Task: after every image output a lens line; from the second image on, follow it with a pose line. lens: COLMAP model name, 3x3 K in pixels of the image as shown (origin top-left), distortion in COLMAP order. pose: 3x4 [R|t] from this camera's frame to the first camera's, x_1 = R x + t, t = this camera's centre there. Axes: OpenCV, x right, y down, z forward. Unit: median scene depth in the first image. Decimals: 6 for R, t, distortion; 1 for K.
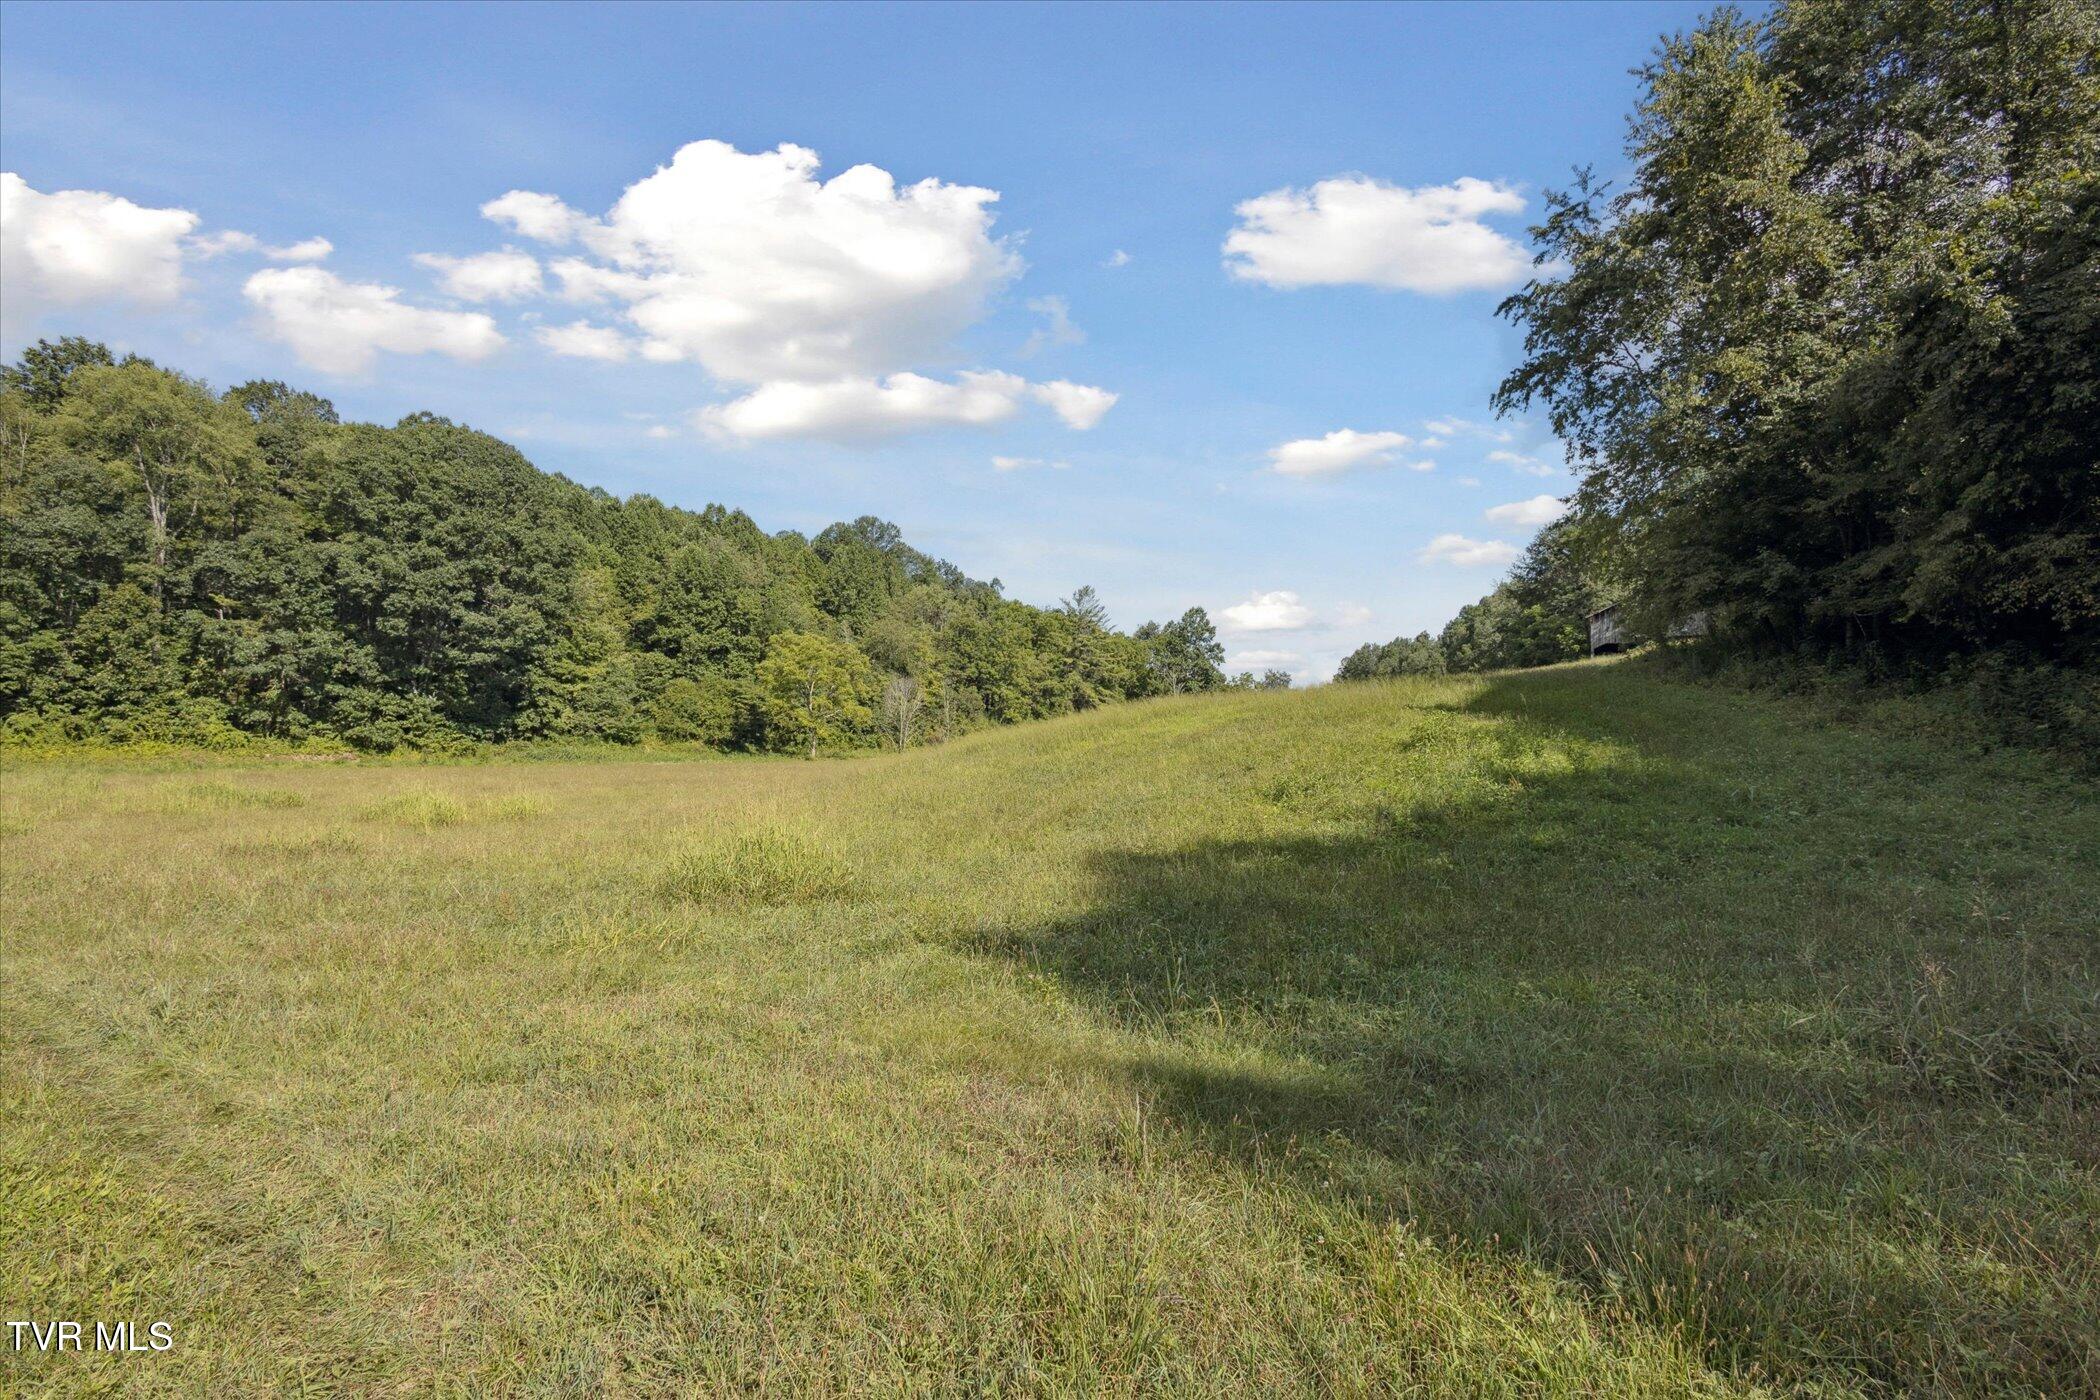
lens RADIAL K [[976.0, 0, 1053.3], [0, 976.0, 697.6], [0, 0, 1]] dist [0.004333, -0.004054]
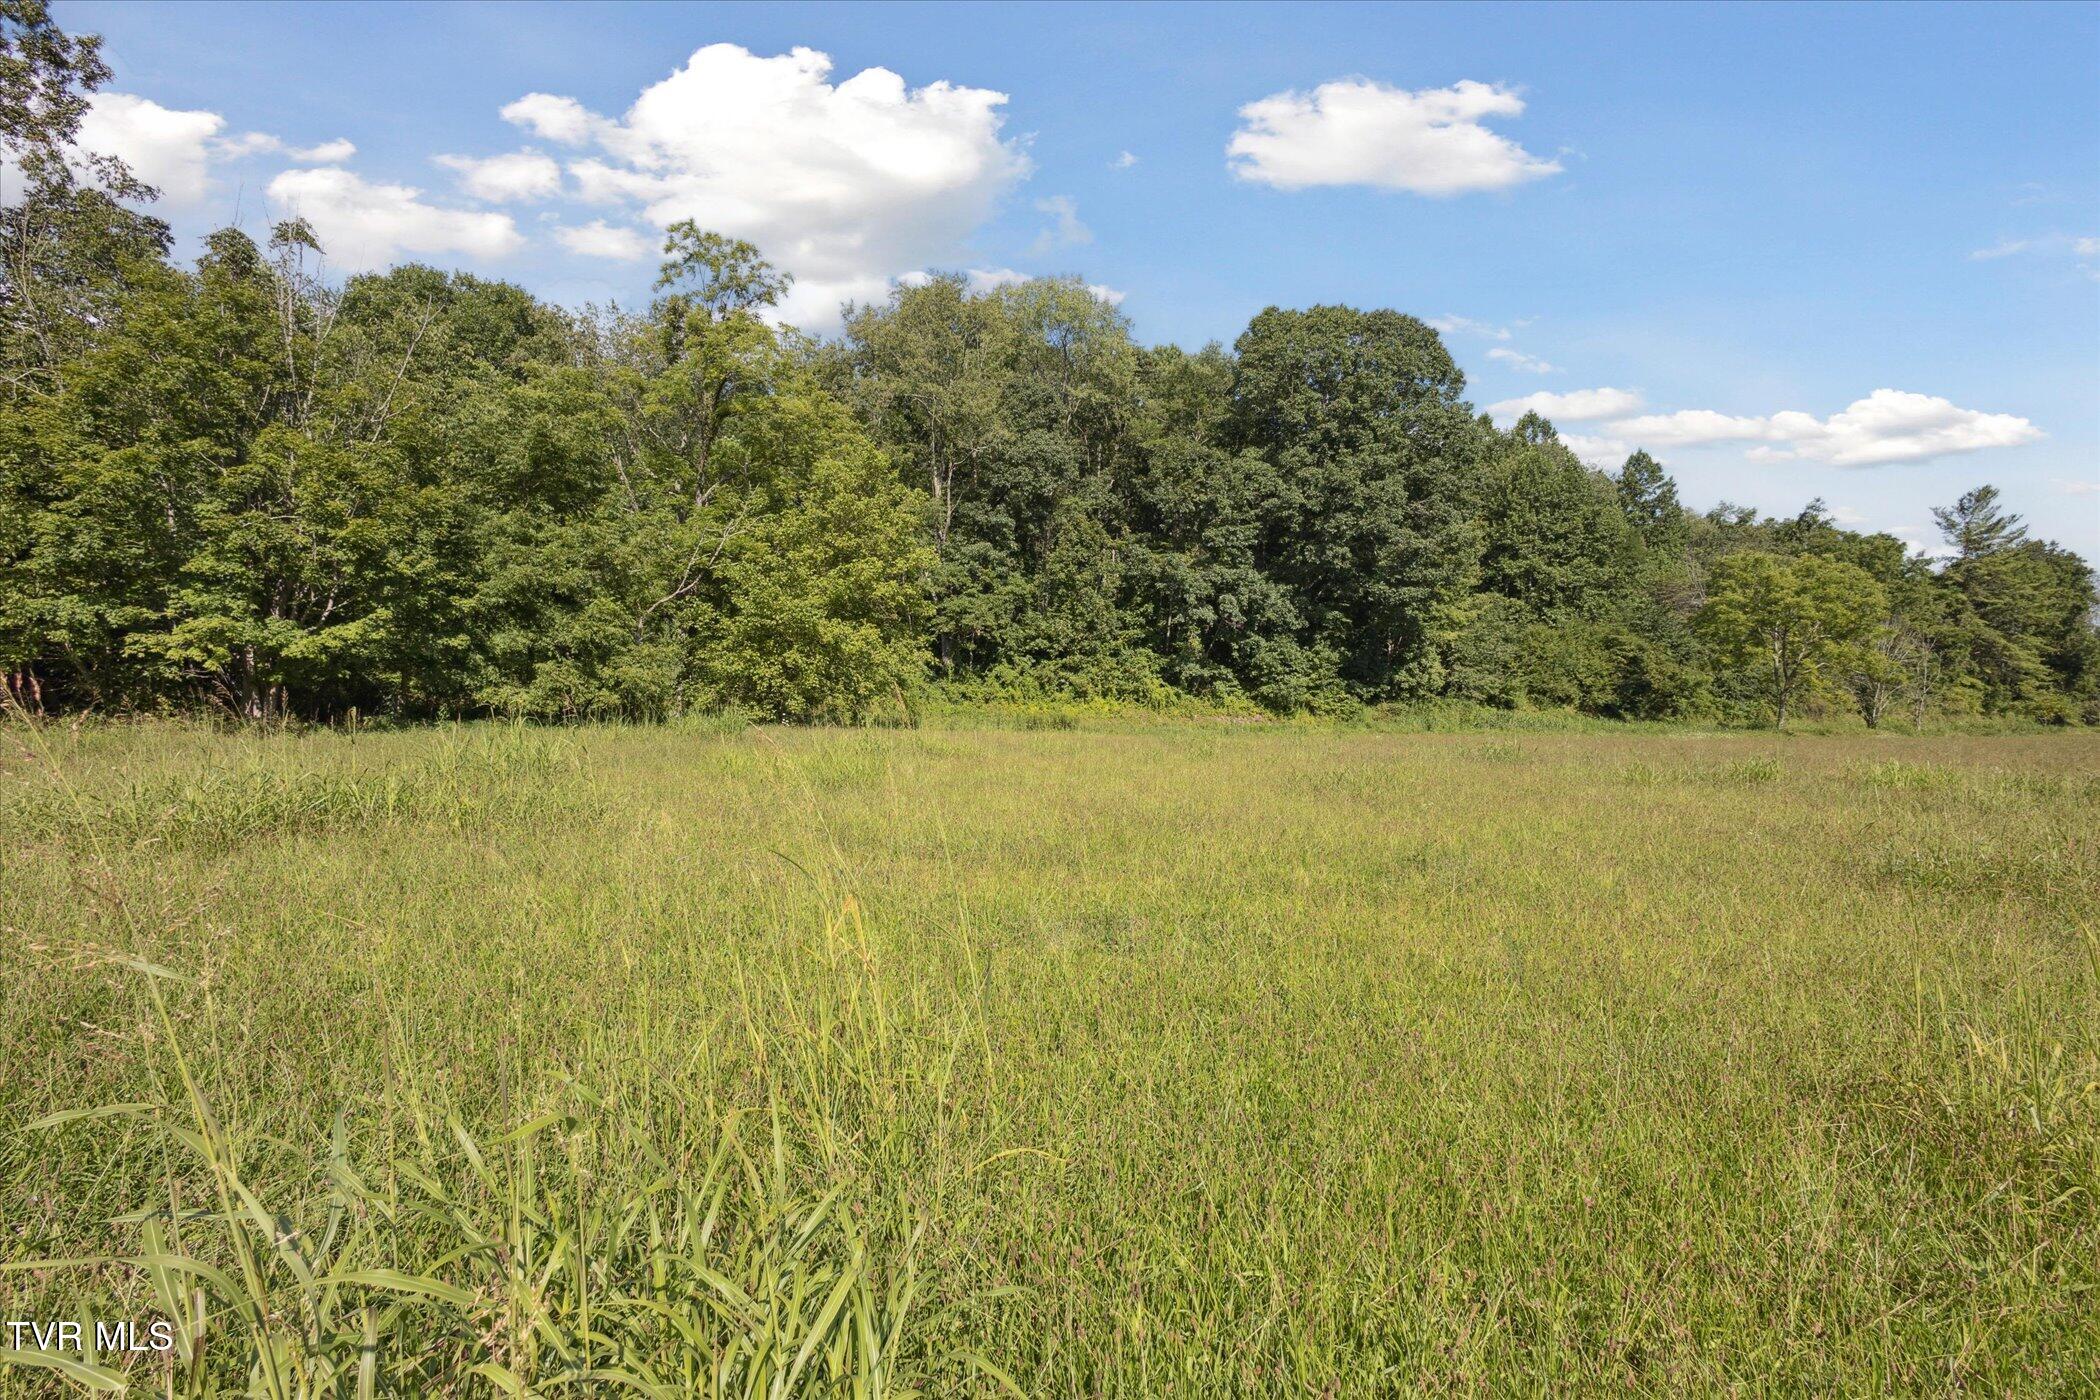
lens RADIAL K [[976.0, 0, 1042.0], [0, 976.0, 691.6], [0, 0, 1]] dist [0.004333, -0.004054]
pose [[0.876245, 0.005486, -0.481834, -0.527593], [0.007684, 0.999649, 0.025355, 0.016097], [0.481804, -0.025920, 0.875896, 0.202209]]
